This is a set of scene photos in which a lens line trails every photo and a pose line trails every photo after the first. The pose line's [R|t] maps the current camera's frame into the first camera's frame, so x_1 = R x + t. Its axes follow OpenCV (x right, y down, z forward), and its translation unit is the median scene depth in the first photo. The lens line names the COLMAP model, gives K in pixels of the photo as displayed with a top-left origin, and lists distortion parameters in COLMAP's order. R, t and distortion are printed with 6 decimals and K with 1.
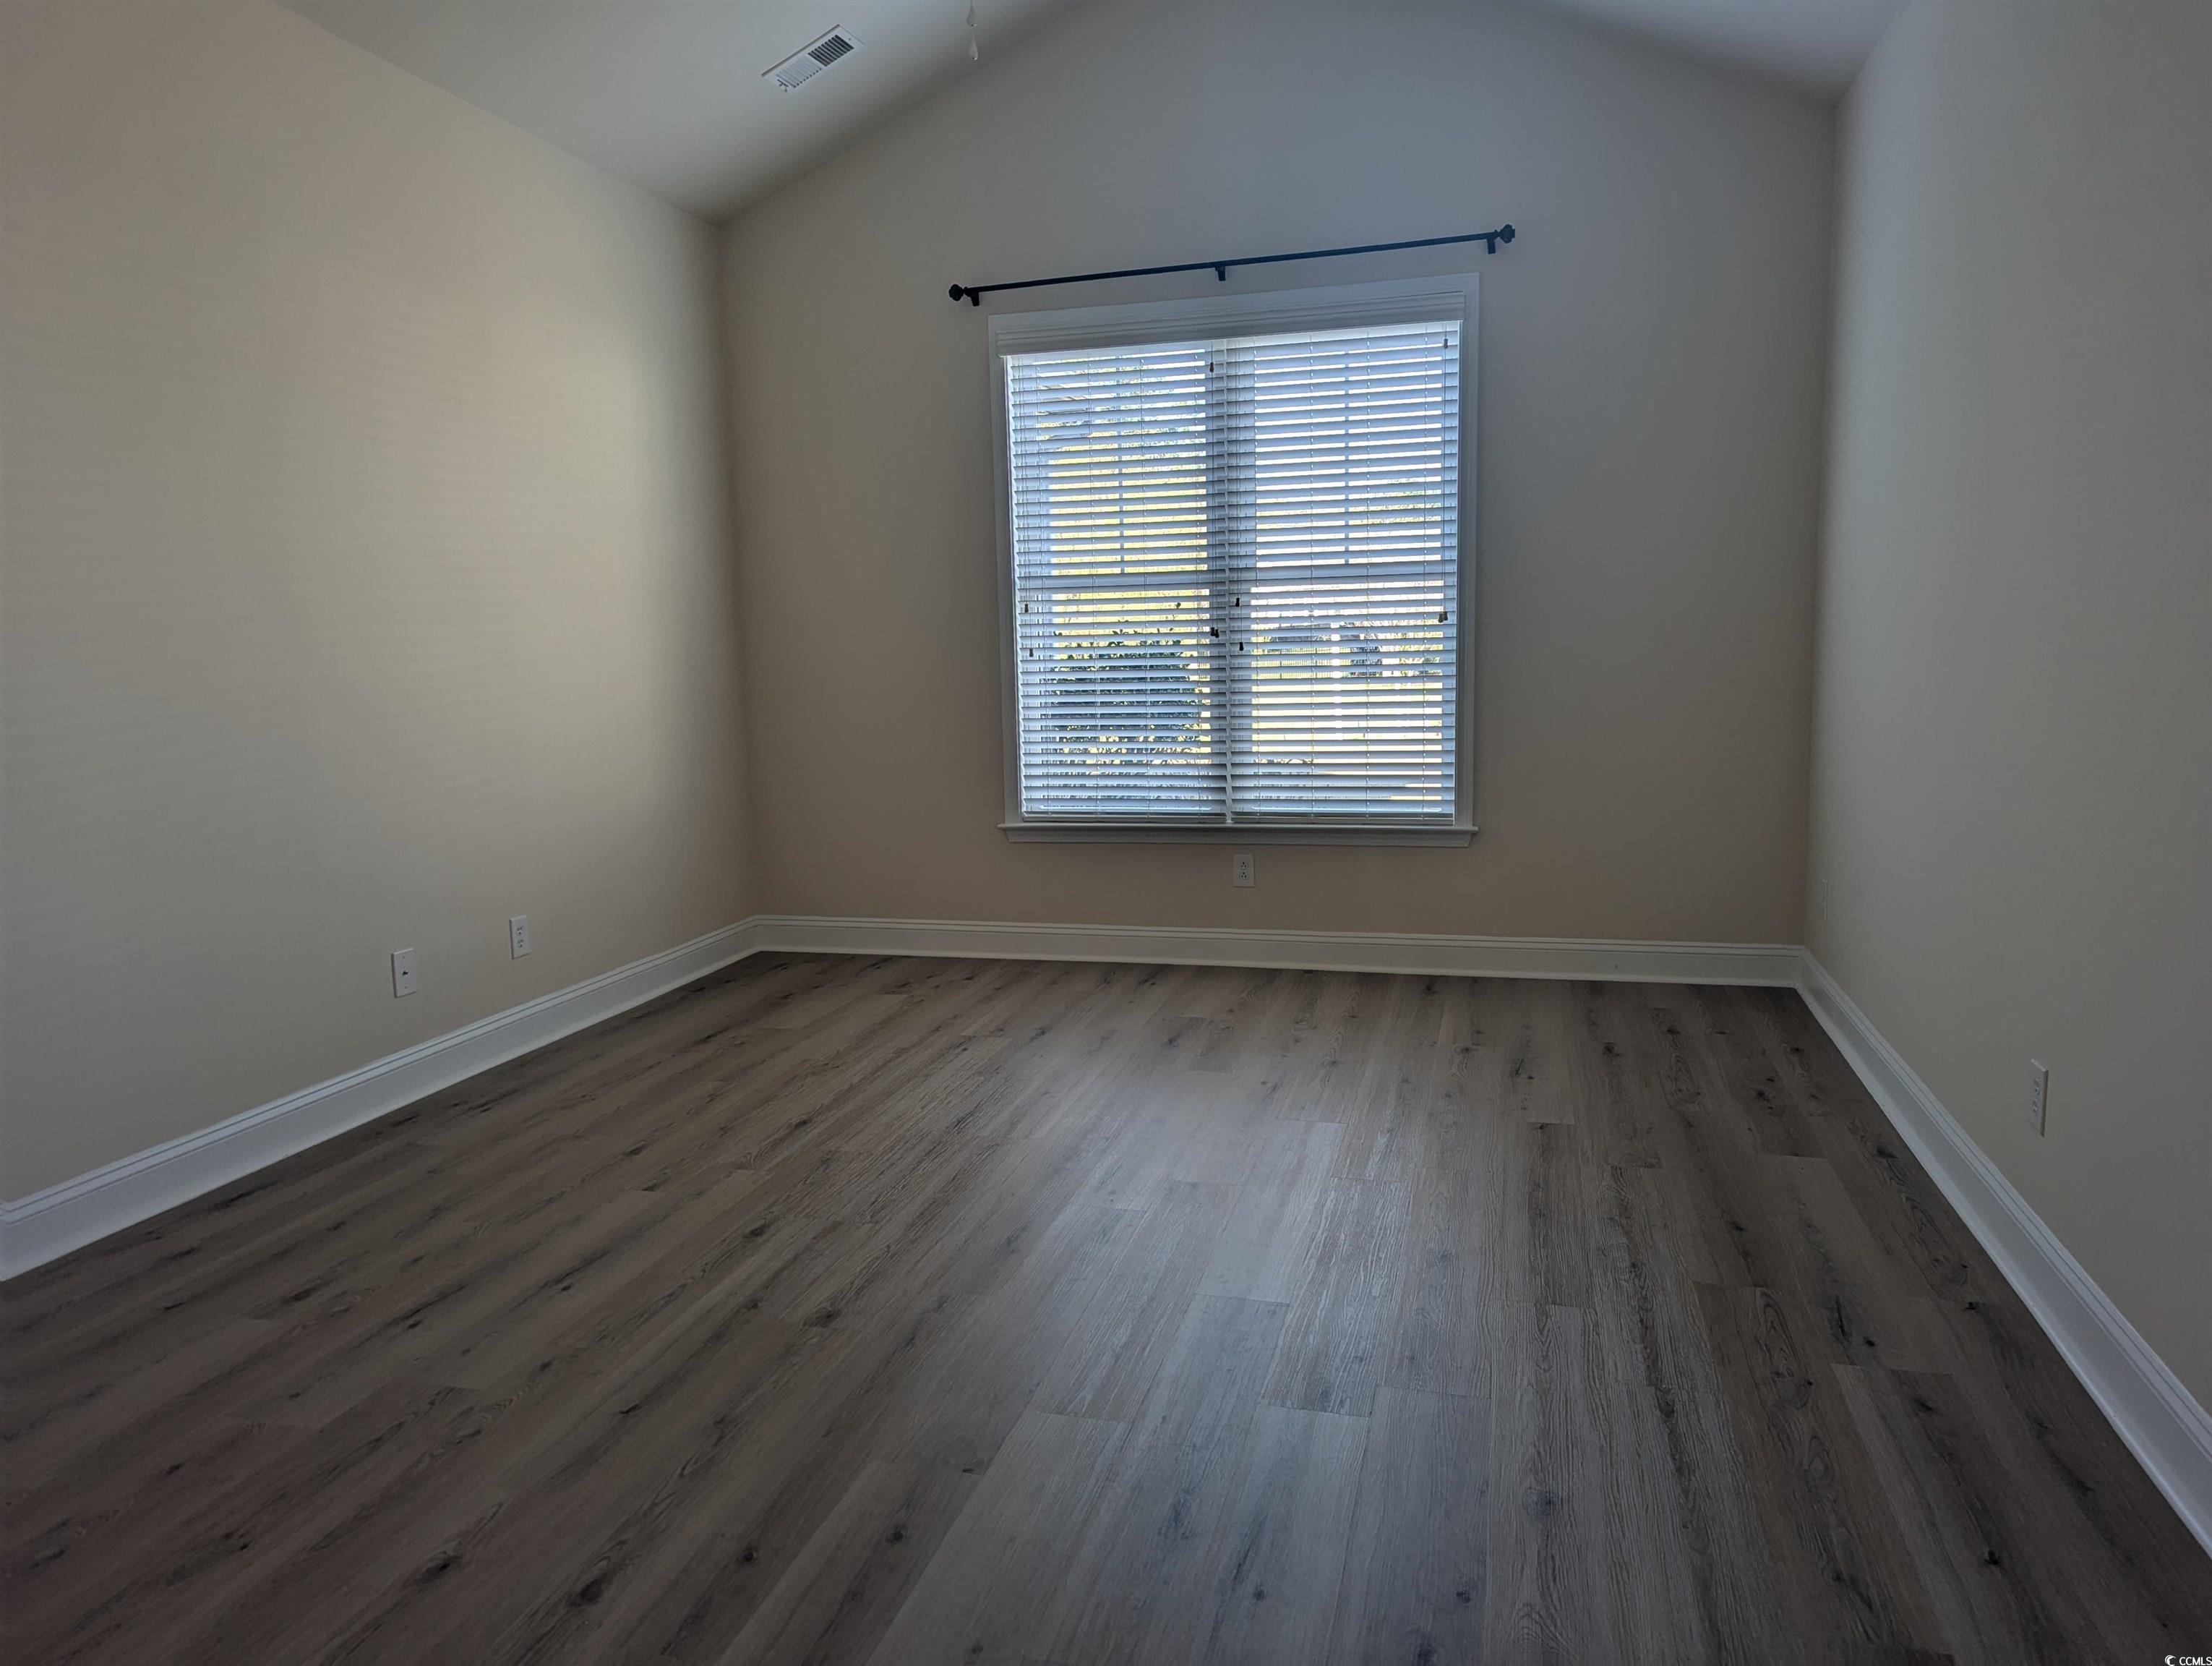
lens RADIAL K [[1534.5, 0, 1133.1], [0, 1534.5, 832.8], [0, 0, 1]] dist [0.028420, -0.039871]
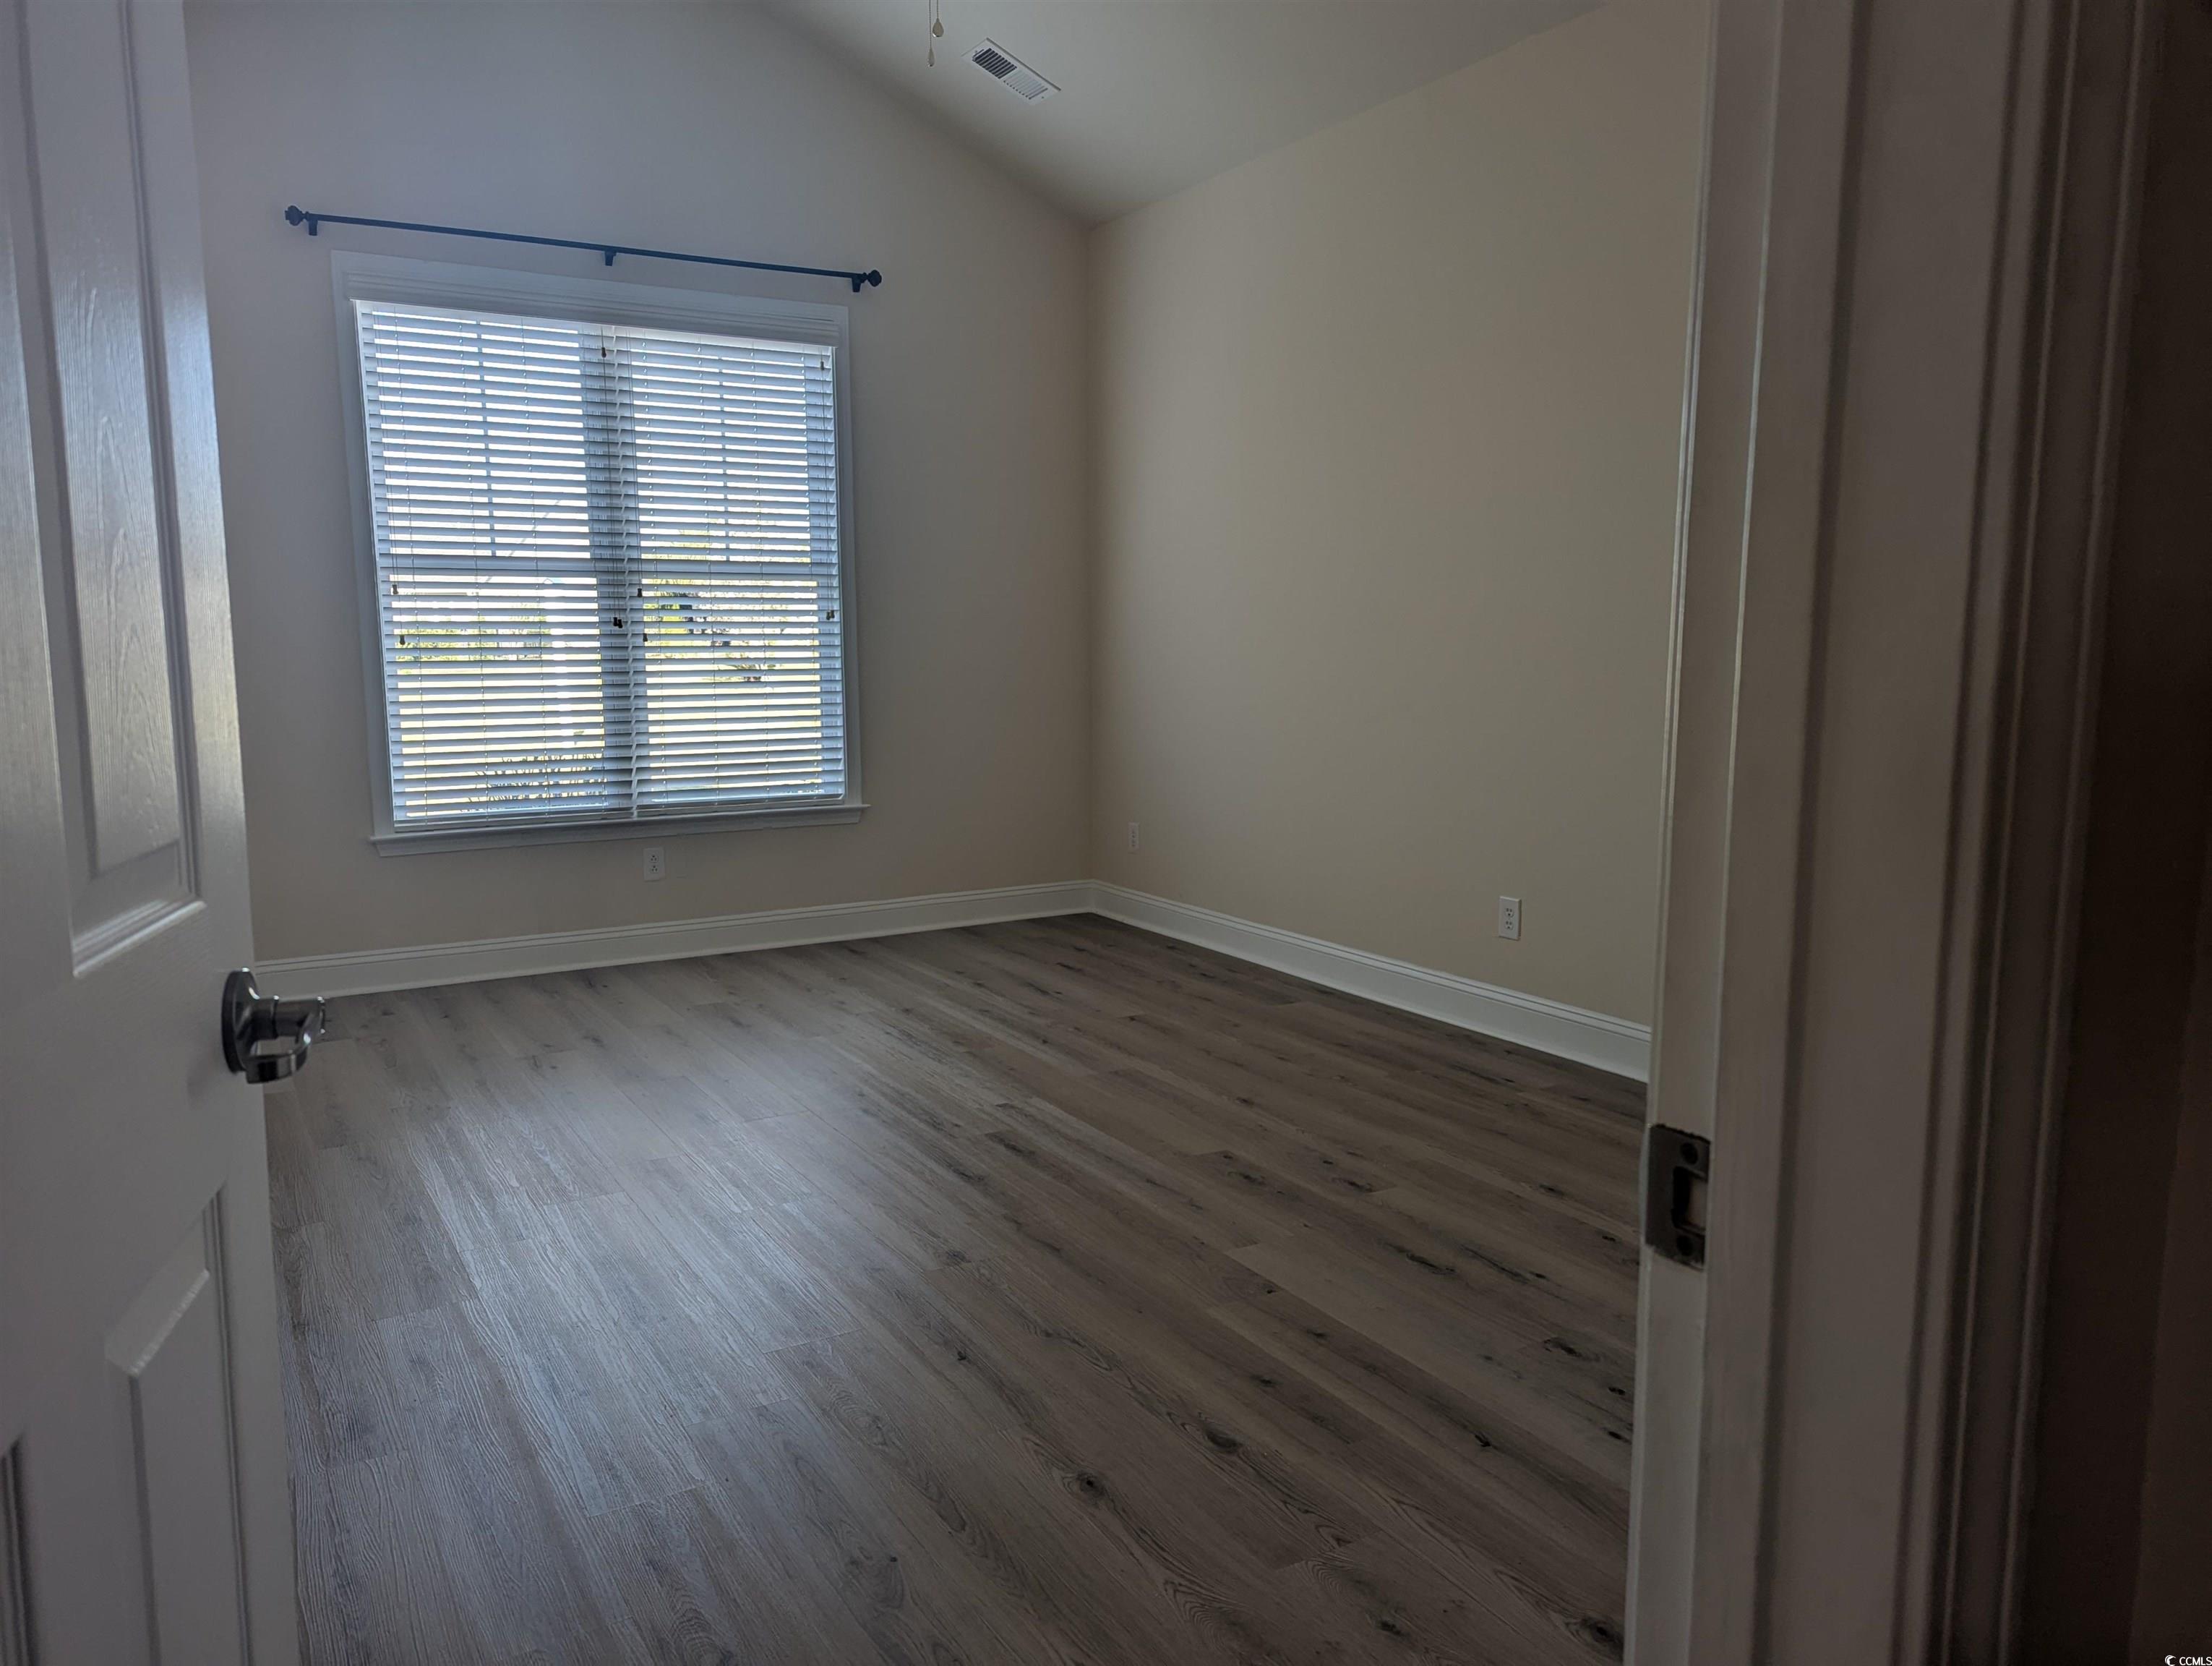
lens RADIAL K [[1534.5, 0, 1133.1], [0, 1534.5, 832.8], [0, 0, 1]] dist [0.028420, -0.039871]
pose [[0.684260, -0.073041, 0.725571, -0.442495], [0.078033, 0.996592, 0.026733, 0.002319], [-0.725051, 0.038326, 0.687628, 0.091177]]
